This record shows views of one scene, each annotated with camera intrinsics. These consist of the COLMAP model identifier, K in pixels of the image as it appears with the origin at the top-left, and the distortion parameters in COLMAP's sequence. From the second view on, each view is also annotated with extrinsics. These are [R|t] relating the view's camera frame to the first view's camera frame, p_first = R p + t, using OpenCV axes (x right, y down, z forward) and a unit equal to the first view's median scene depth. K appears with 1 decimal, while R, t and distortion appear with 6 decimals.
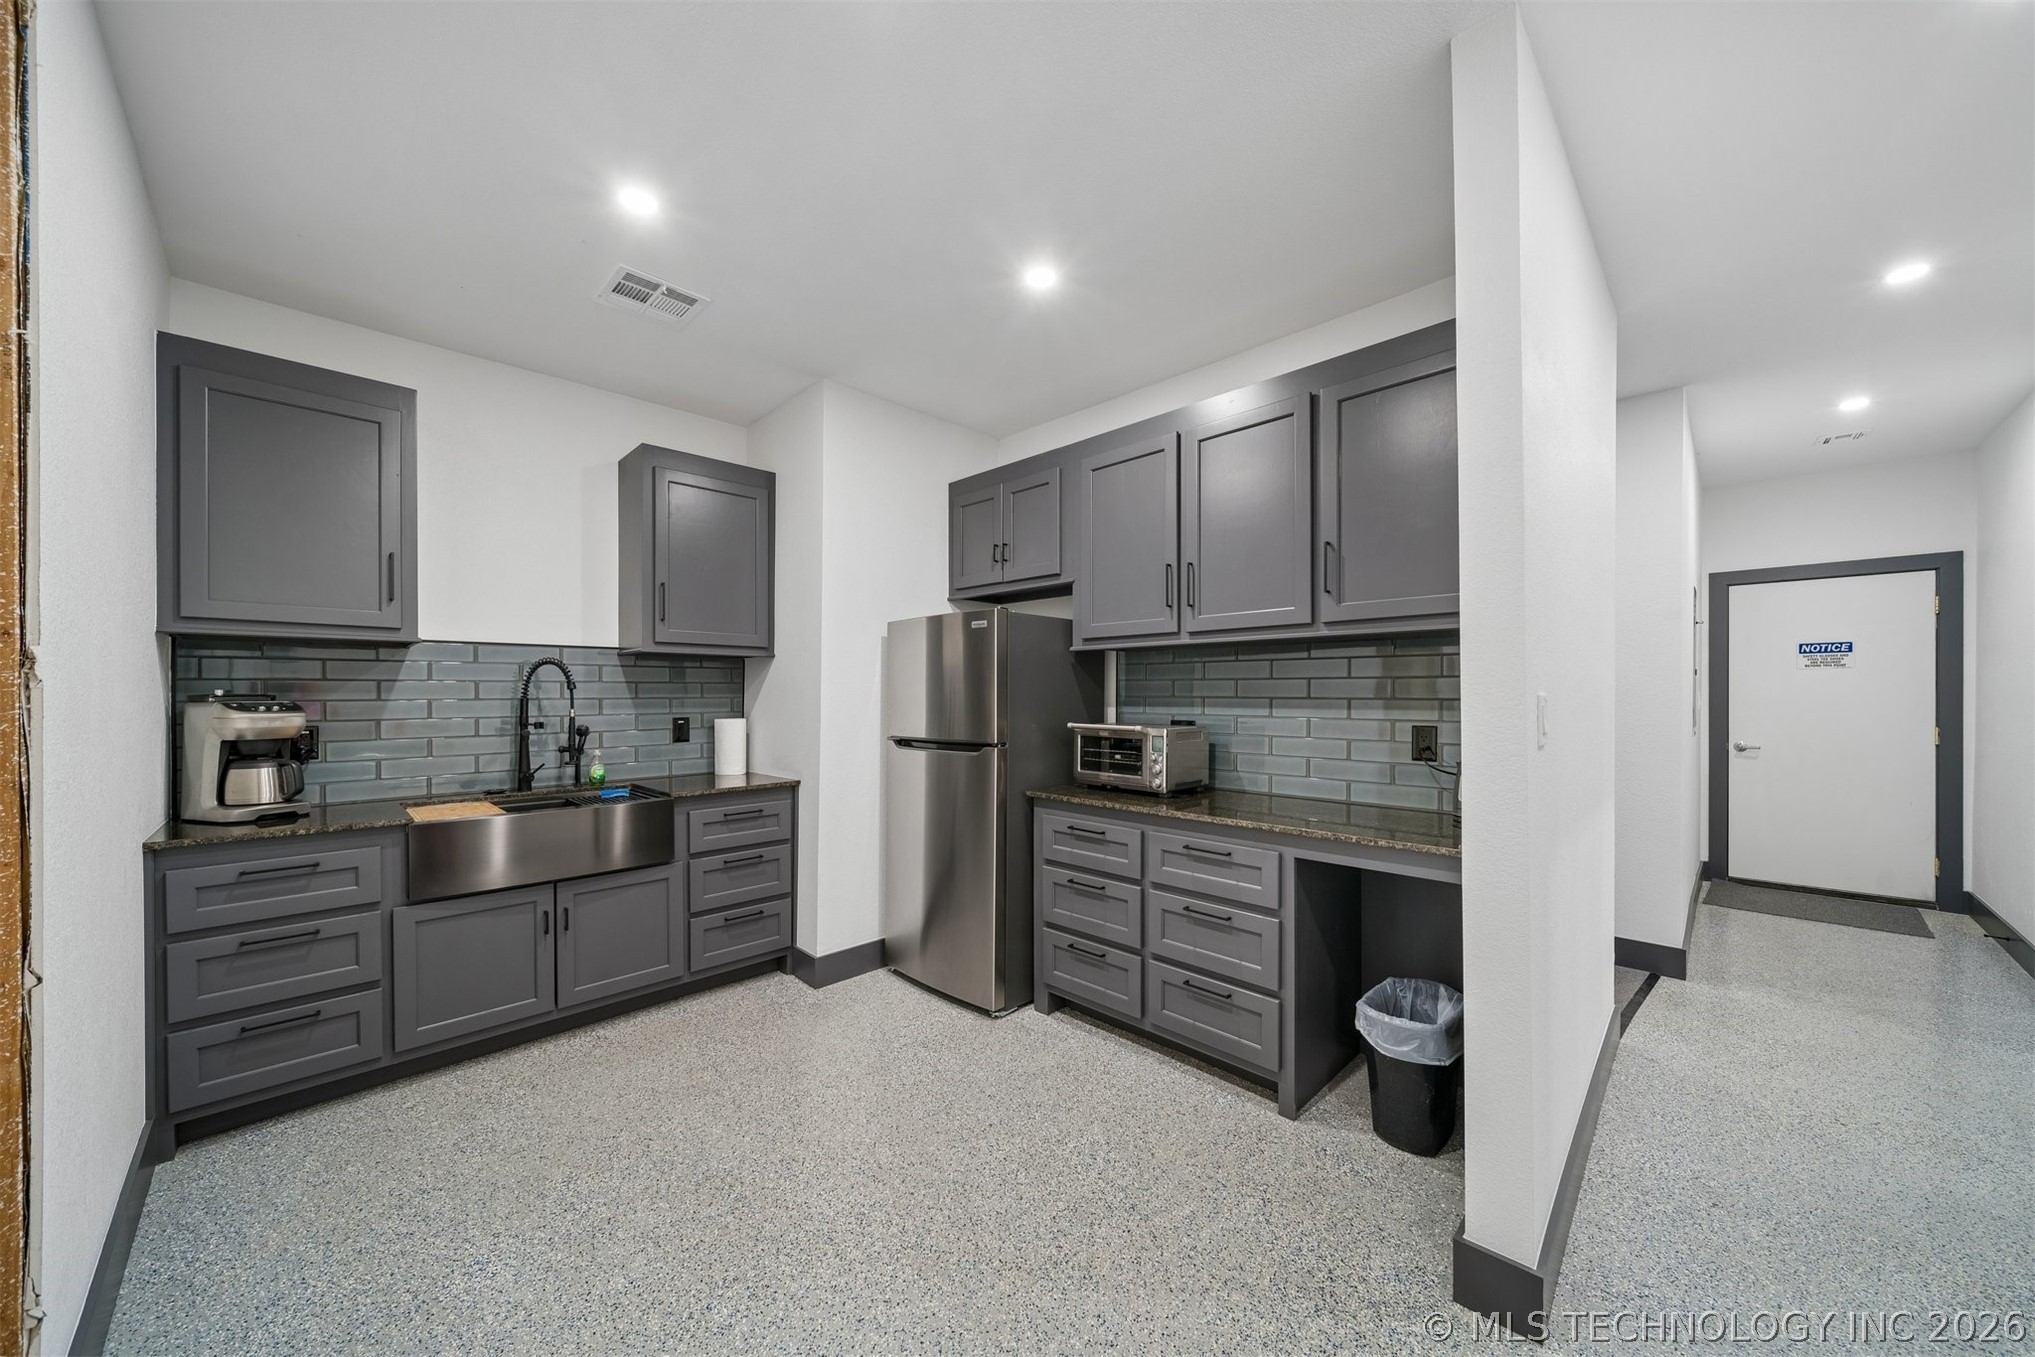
lens RADIAL K [[716.9, 0, 1020.7], [0, 716.9, 688.7], [0, 0, 1]] dist [-0.000690, -0.000730]
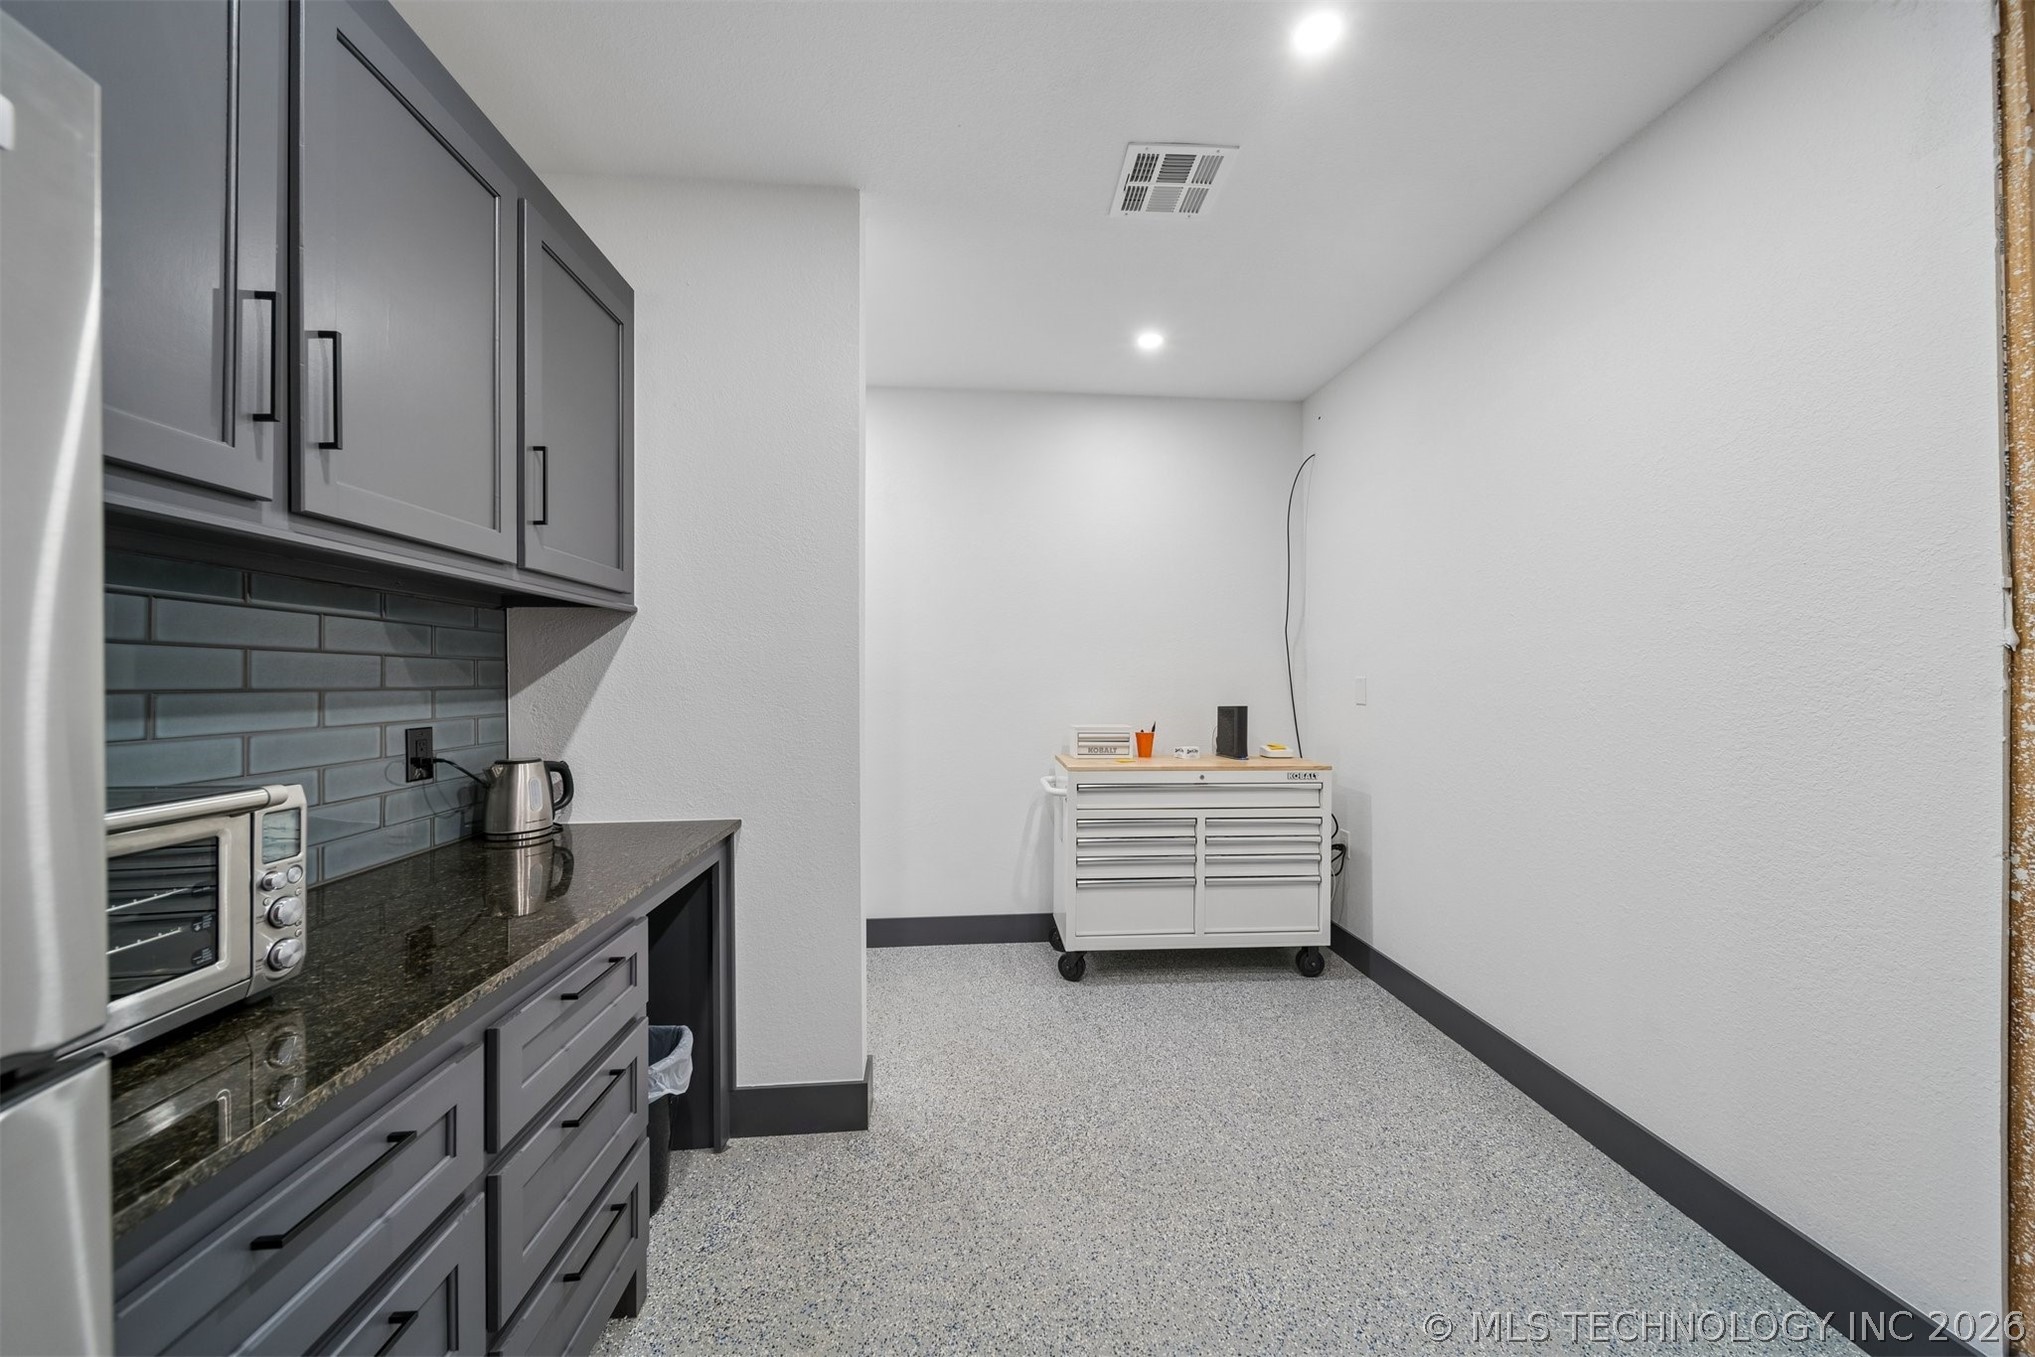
lens RADIAL K [[716.9, 0, 1020.7], [0, 716.9, 688.7], [0, 0, 1]] dist [-0.000690, -0.000730]
pose [[-0.762994, -0.006555, 0.646373, -0.293460], [-0.004581, 0.999978, 0.004734, 0.008487], [-0.646390, 0.000651, -0.763007, 1.115106]]
